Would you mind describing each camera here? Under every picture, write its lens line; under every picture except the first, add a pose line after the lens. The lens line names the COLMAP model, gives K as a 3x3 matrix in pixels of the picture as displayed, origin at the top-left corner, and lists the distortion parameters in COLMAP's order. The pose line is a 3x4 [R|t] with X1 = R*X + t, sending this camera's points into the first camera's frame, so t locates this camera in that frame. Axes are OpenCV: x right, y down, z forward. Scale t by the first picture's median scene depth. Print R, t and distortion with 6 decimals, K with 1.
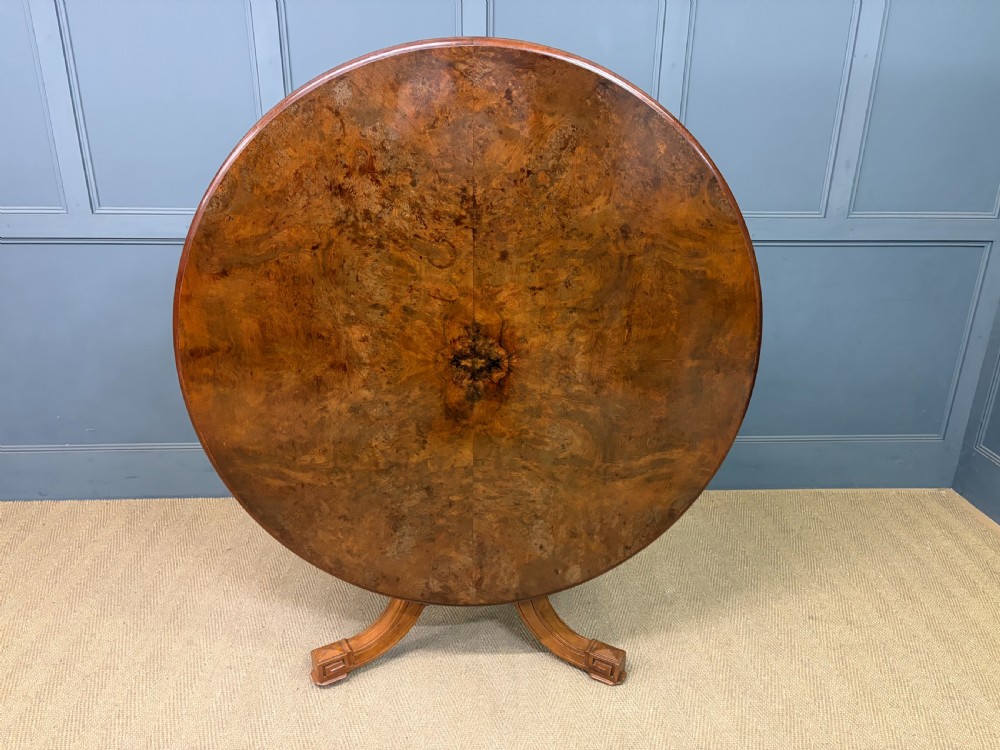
lens RADIAL K [[752.9, 0, 500.8], [0, 752.9, 379.2], [0, 0, 1]] dist [0.024416, -0.007334]
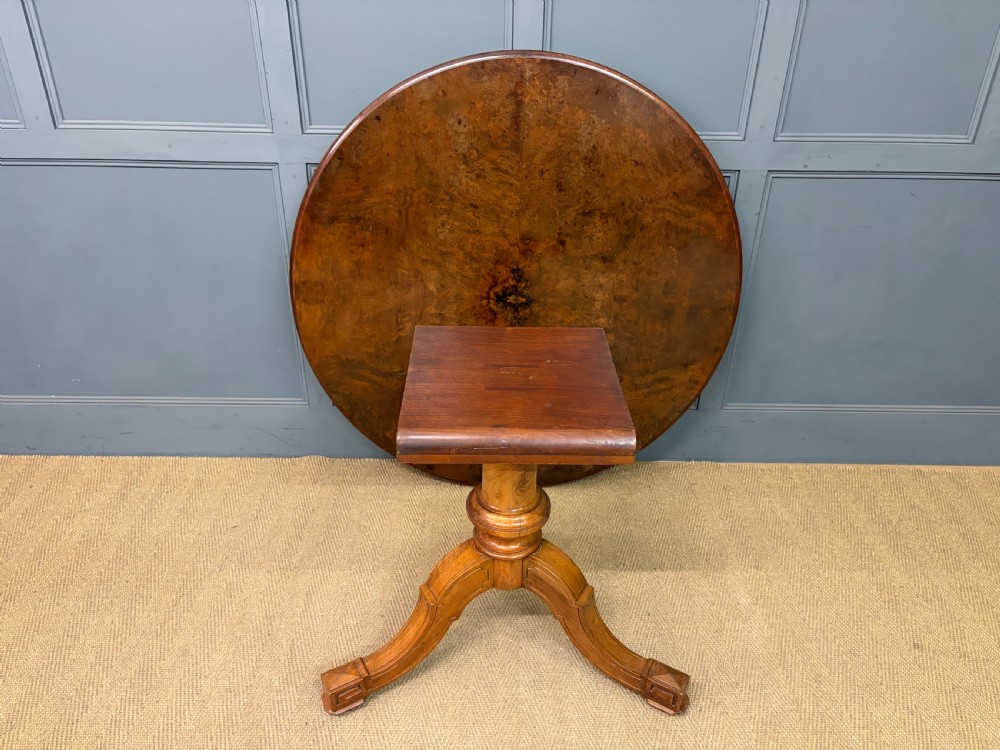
lens RADIAL K [[752.9, 0, 503.2], [0, 752.9, 376.1], [0, 0, 1]] dist [0.047034, -0.054732]
pose [[0.998775, 0.027919, -0.040847, -0.020336], [-0.021638, 0.988925, 0.146833, -0.095178], [0.044494, -0.145769, 0.988318, 0.196721]]
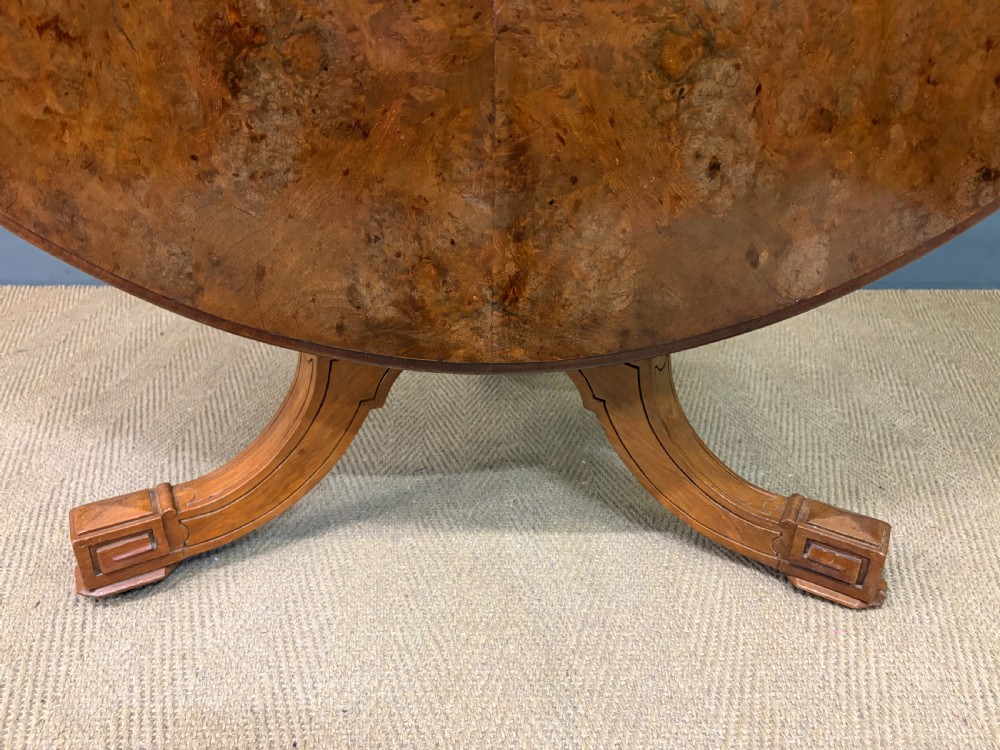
lens RADIAL K [[757.5, 0, 497.5], [0, 757.5, 378.7], [0, 0, 1]] dist [0.044477, -0.057521]
pose [[0.999676, 0.009553, -0.023606, -0.022045], [-0.007811, 0.997315, 0.072808, 0.233736], [0.024238, -0.072600, 0.997067, 0.552104]]
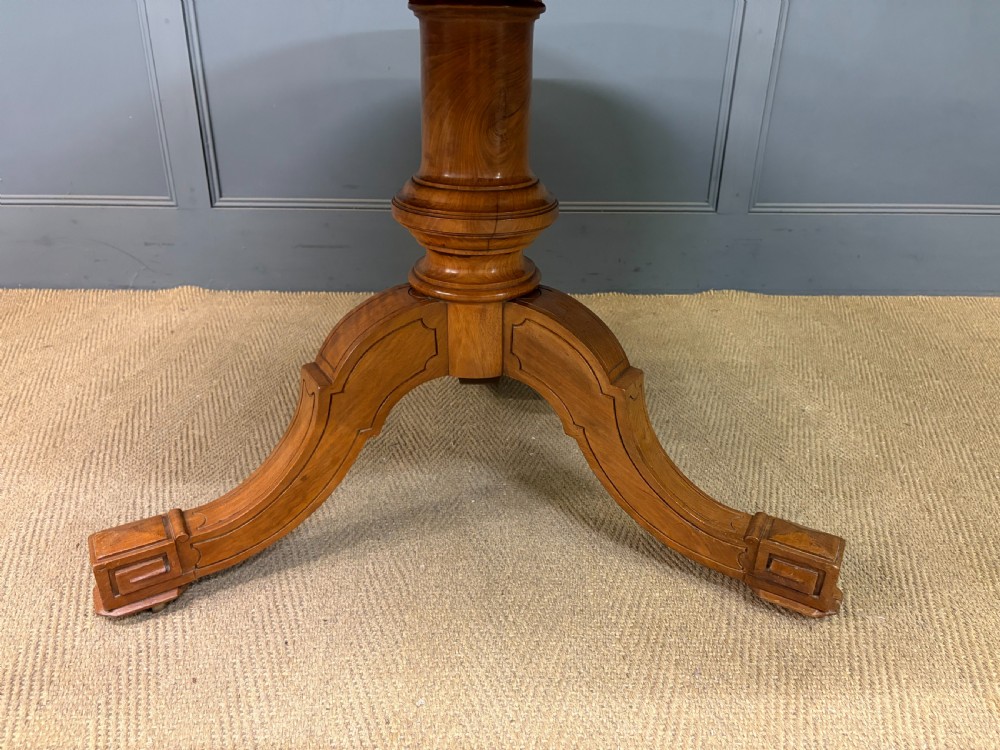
lens RADIAL K [[759.2, 0, 500.0], [0, 759.2, 375.0], [0, 0, 1]] dist [0.020270, -0.002470]
pose [[0.999794, 0.011344, -0.016846, 0.004217], [-0.010352, 0.998273, 0.057826, 0.240363], [0.017472, -0.057640, 0.998185, 0.468609]]
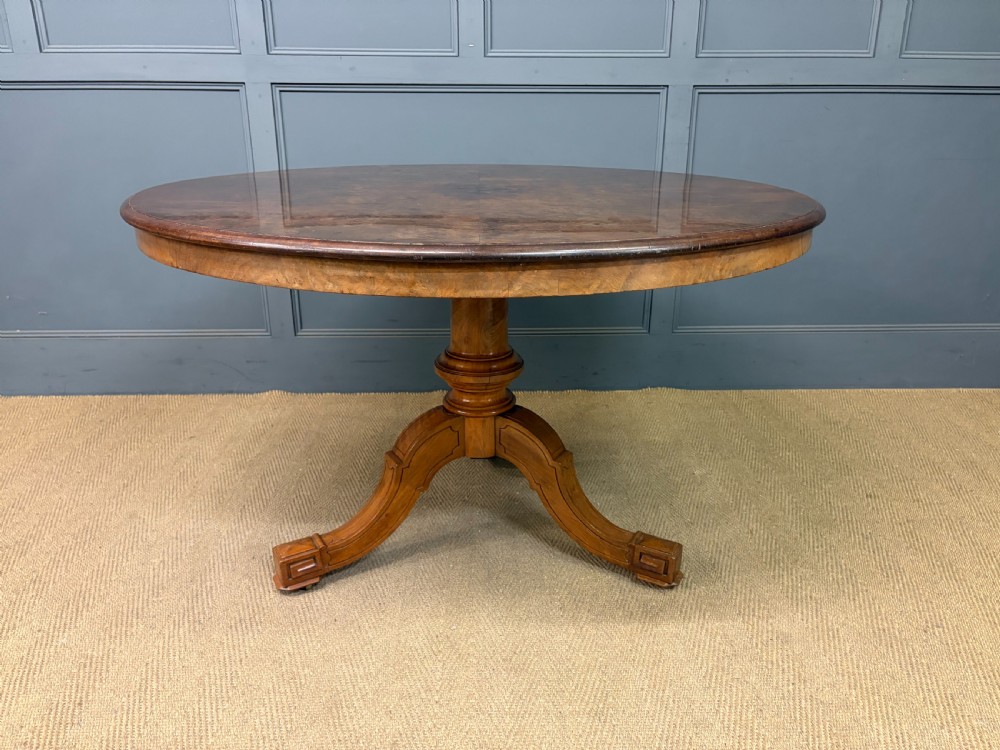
lens RADIAL K [[752.9, 0, 503.2], [0, 752.9, 376.1], [0, 0, 1]] dist [0.047034, -0.054732]
pose [[0.999762, -0.004808, -0.021270, 0.022233], [0.004214, 0.999602, -0.027911, 0.207191], [0.021396, 0.027815, 0.999384, 0.148478]]
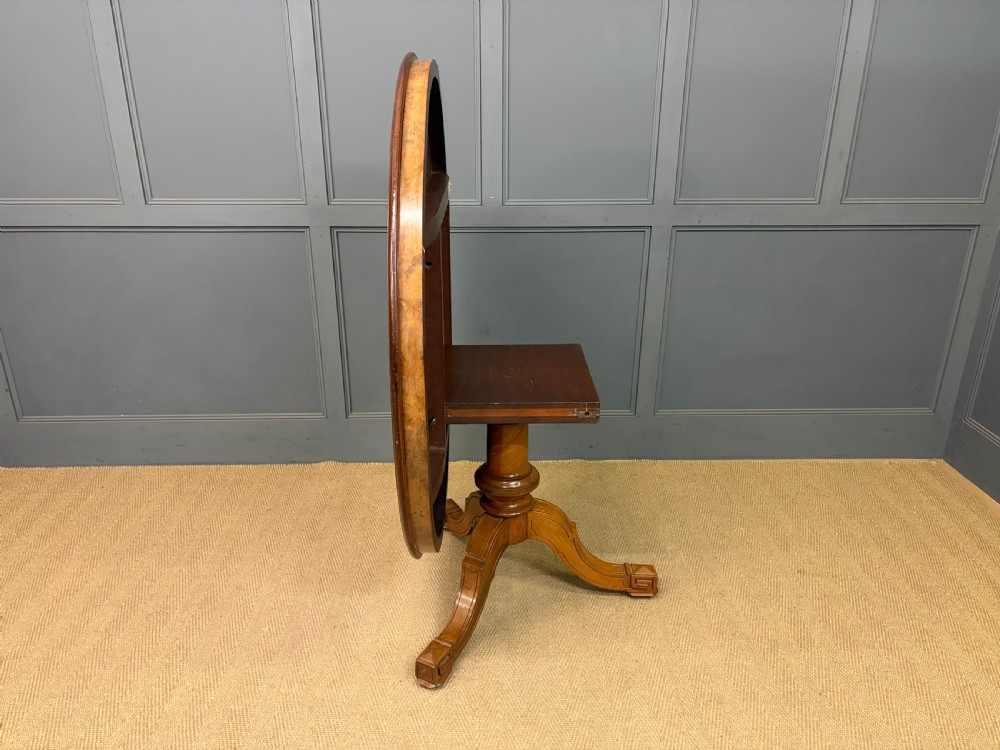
lens RADIAL K [[749.5, 0, 499.5], [0, 749.5, 377.2], [0, 0, 1]] dist [0.033493, -0.032361]
pose [[0.999605, 0.000231, -0.028097, 0.007594], [0.000254, 0.999851, 0.017270, 0.015372], [0.028096, -0.017271, 0.999456, -0.095764]]
